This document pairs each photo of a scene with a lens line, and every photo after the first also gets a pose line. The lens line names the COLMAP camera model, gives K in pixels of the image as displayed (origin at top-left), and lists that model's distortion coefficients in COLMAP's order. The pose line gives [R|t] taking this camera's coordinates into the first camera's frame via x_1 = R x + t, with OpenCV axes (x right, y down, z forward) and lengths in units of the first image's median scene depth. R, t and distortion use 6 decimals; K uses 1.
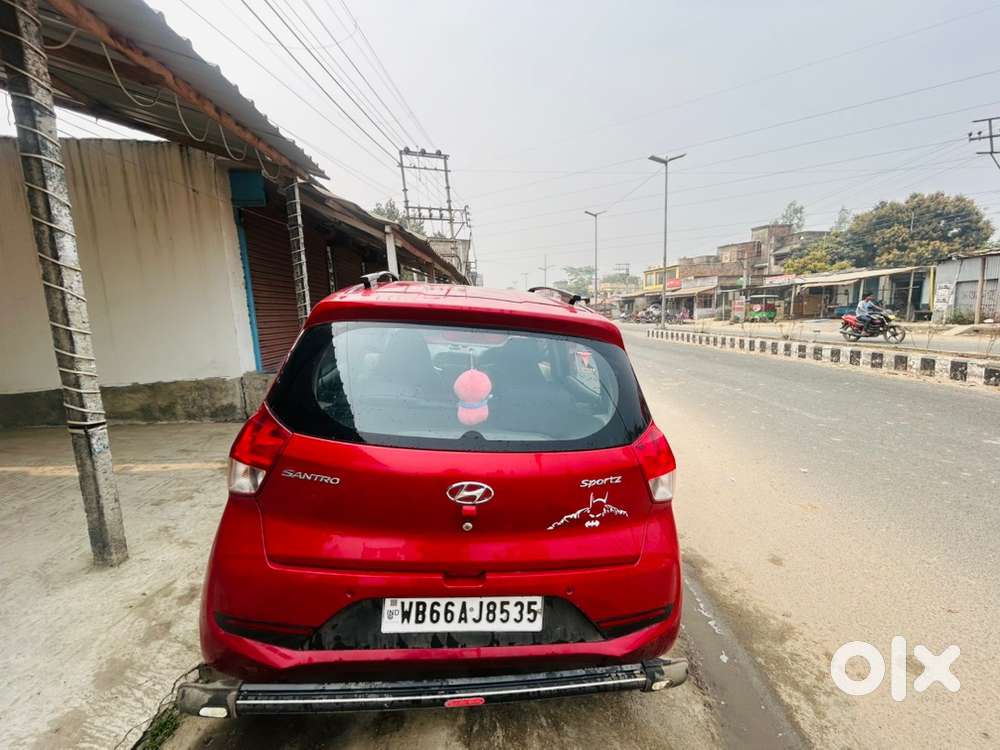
lens RADIAL K [[409.0, 0, 498.0], [0, 409.0, 375.0], [0, 0, 1]] dist [0.001833, -0.000718]
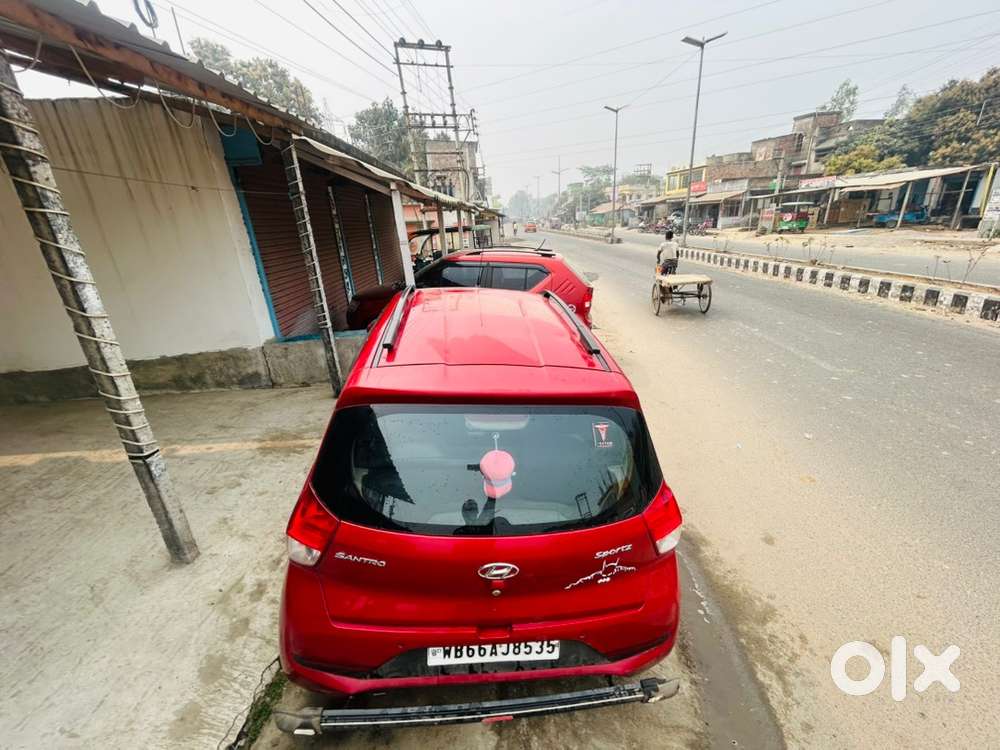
lens RADIAL K [[409.0, 0, 498.0], [0, 409.0, 375.8], [0, 0, 1]] dist [0.001833, -0.000718]
pose [[0.999501, -0.012212, -0.029145, -0.008359], [0.018163, 0.976754, 0.213593, -0.140739], [0.025859, -0.214015, 0.976488, -0.001581]]
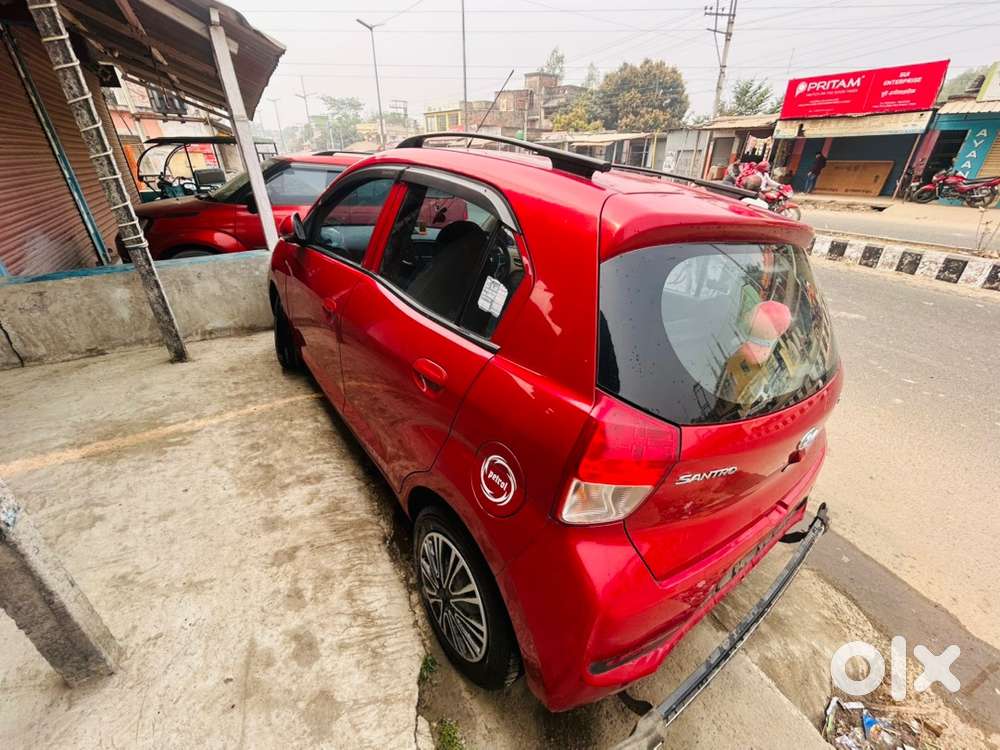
lens RADIAL K [[409.0, 0, 498.2], [0, 409.0, 376.4], [0, 0, 1]] dist [0.001833, -0.000718]
pose [[0.866956, -0.194408, 0.458905, -0.315400], [0.033100, 0.941209, 0.336199, -0.054543], [-0.497285, -0.276280, 0.822421, 0.175662]]
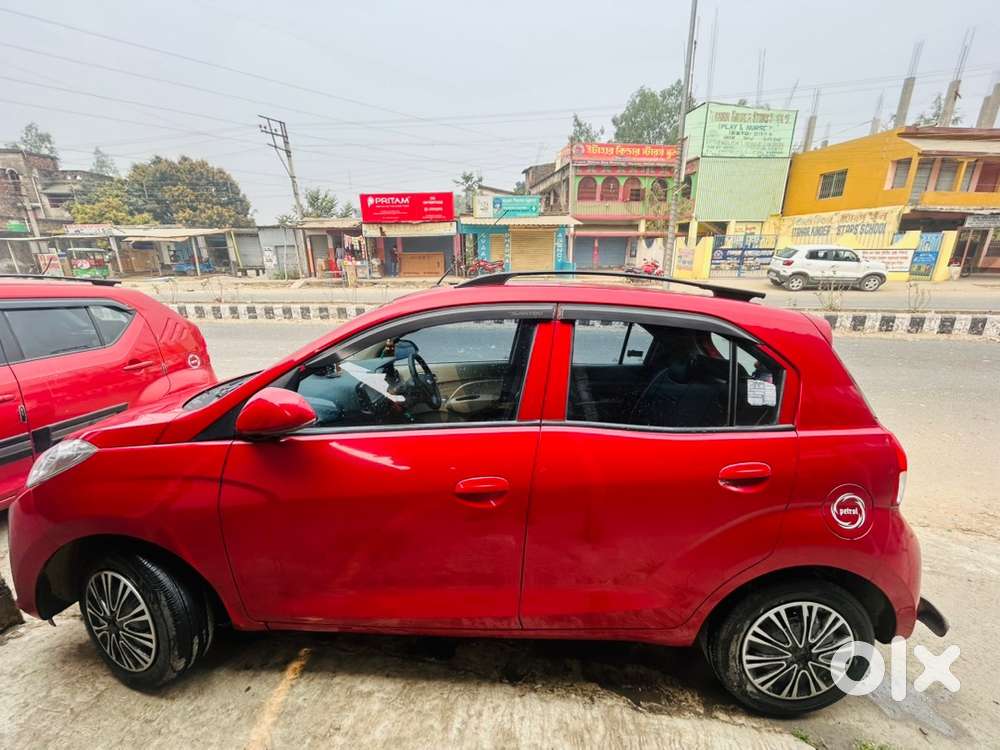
lens RADIAL K [[409.0, 0, 499.6], [0, 409.0, 375.3], [0, 0, 1]] dist [0.001833, -0.000718]
pose [[0.127392, -0.258460, 0.957585, -0.543190], [0.151190, 0.959229, 0.238790, -0.144583], [-0.980262, 0.114357, 0.161275, 0.569174]]
